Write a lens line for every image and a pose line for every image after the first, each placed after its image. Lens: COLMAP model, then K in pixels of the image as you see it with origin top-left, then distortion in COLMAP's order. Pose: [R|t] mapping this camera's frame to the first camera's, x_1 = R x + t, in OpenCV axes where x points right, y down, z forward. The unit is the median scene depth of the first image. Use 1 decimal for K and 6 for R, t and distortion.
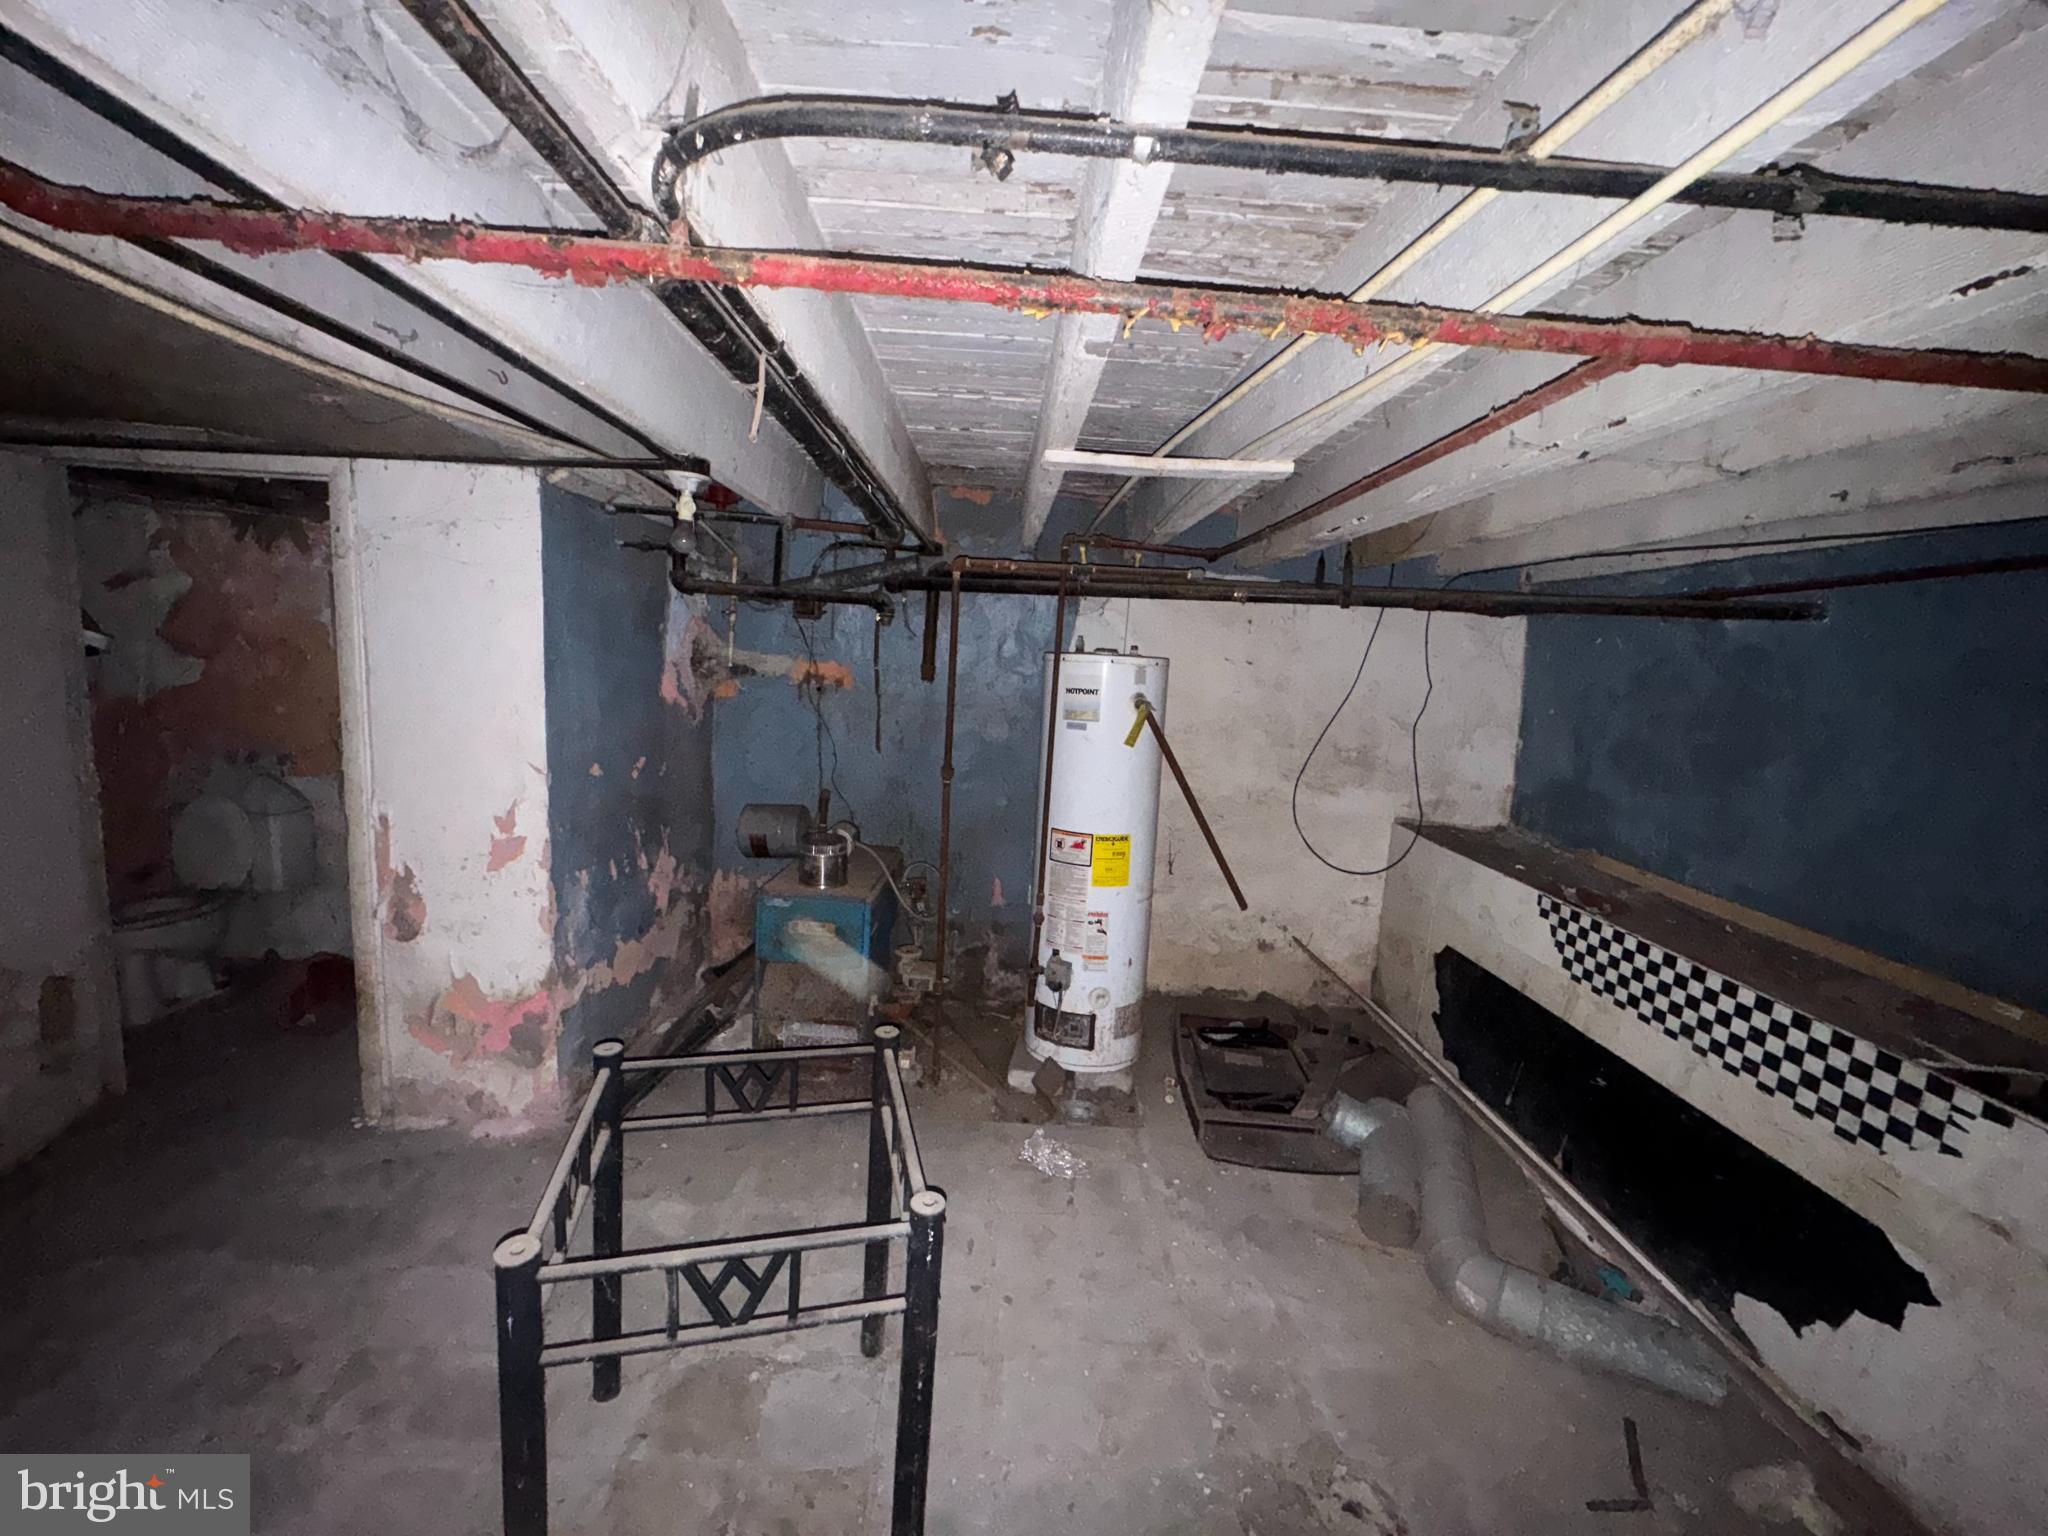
lens RADIAL K [[816.9, 0, 1023.0], [0, 816.9, 770.3], [0, 0, 1]] dist [0.001203, 0.000059]
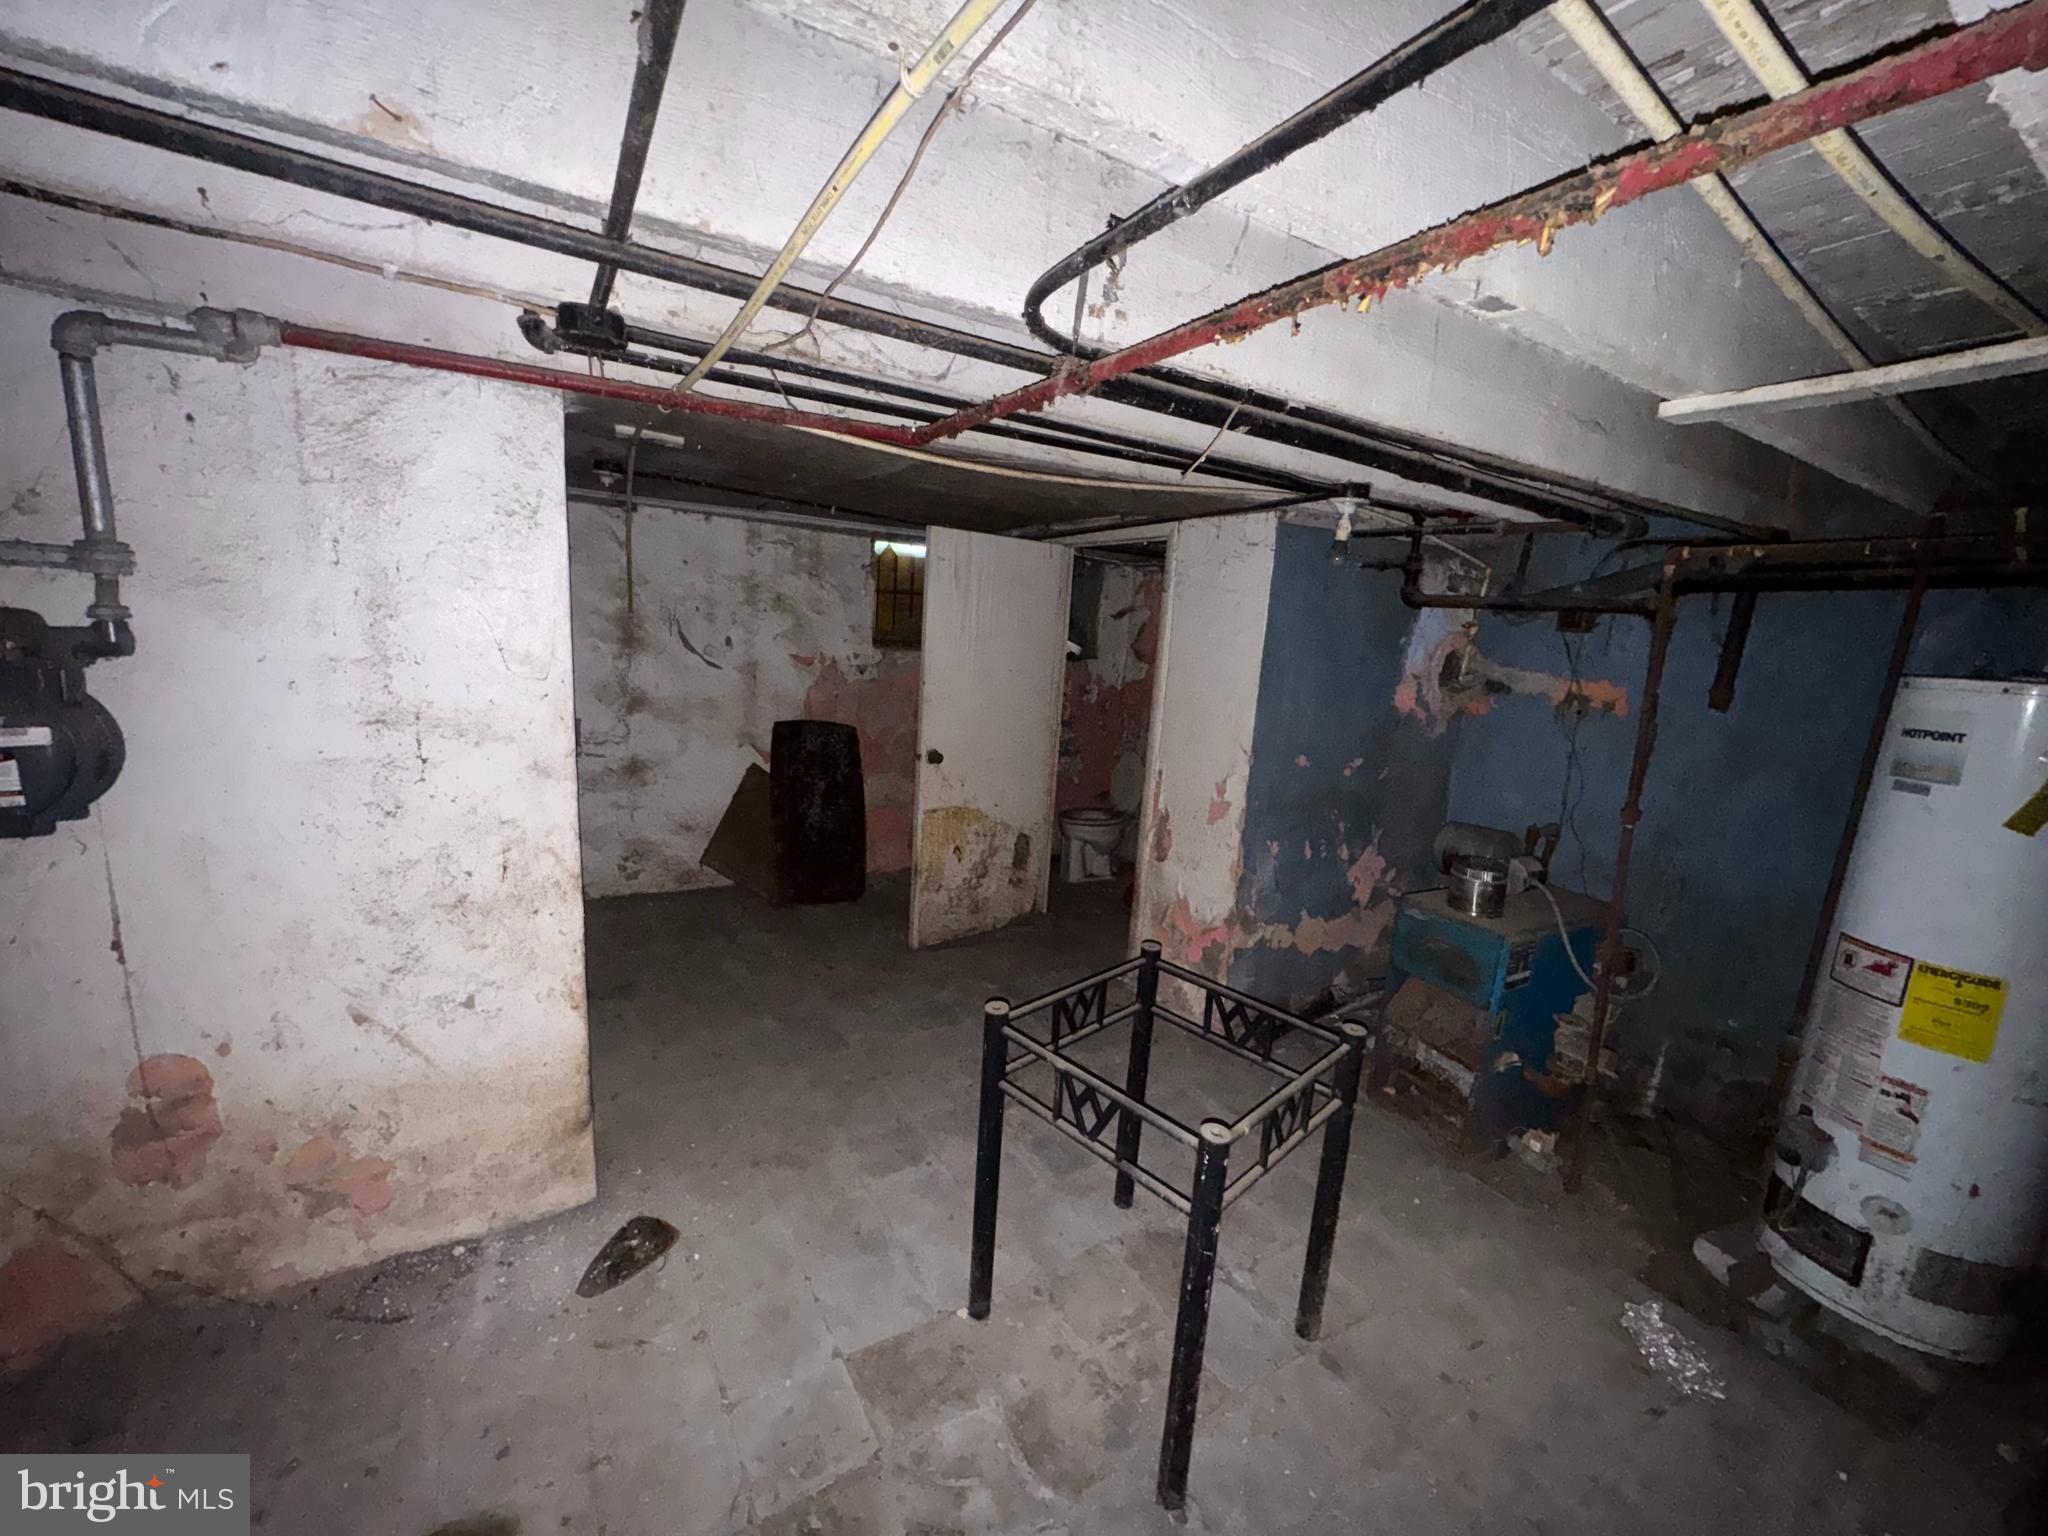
lens RADIAL K [[816.9, 0, 1023.0], [0, 816.9, 770.3], [0, 0, 1]] dist [0.001203, 0.000059]
pose [[0.492130, 0.132708, -0.860347, 0.390344], [-0.160435, 0.985209, 0.060197, 0.009240], [0.855610, 0.108405, 0.506142, 0.091740]]
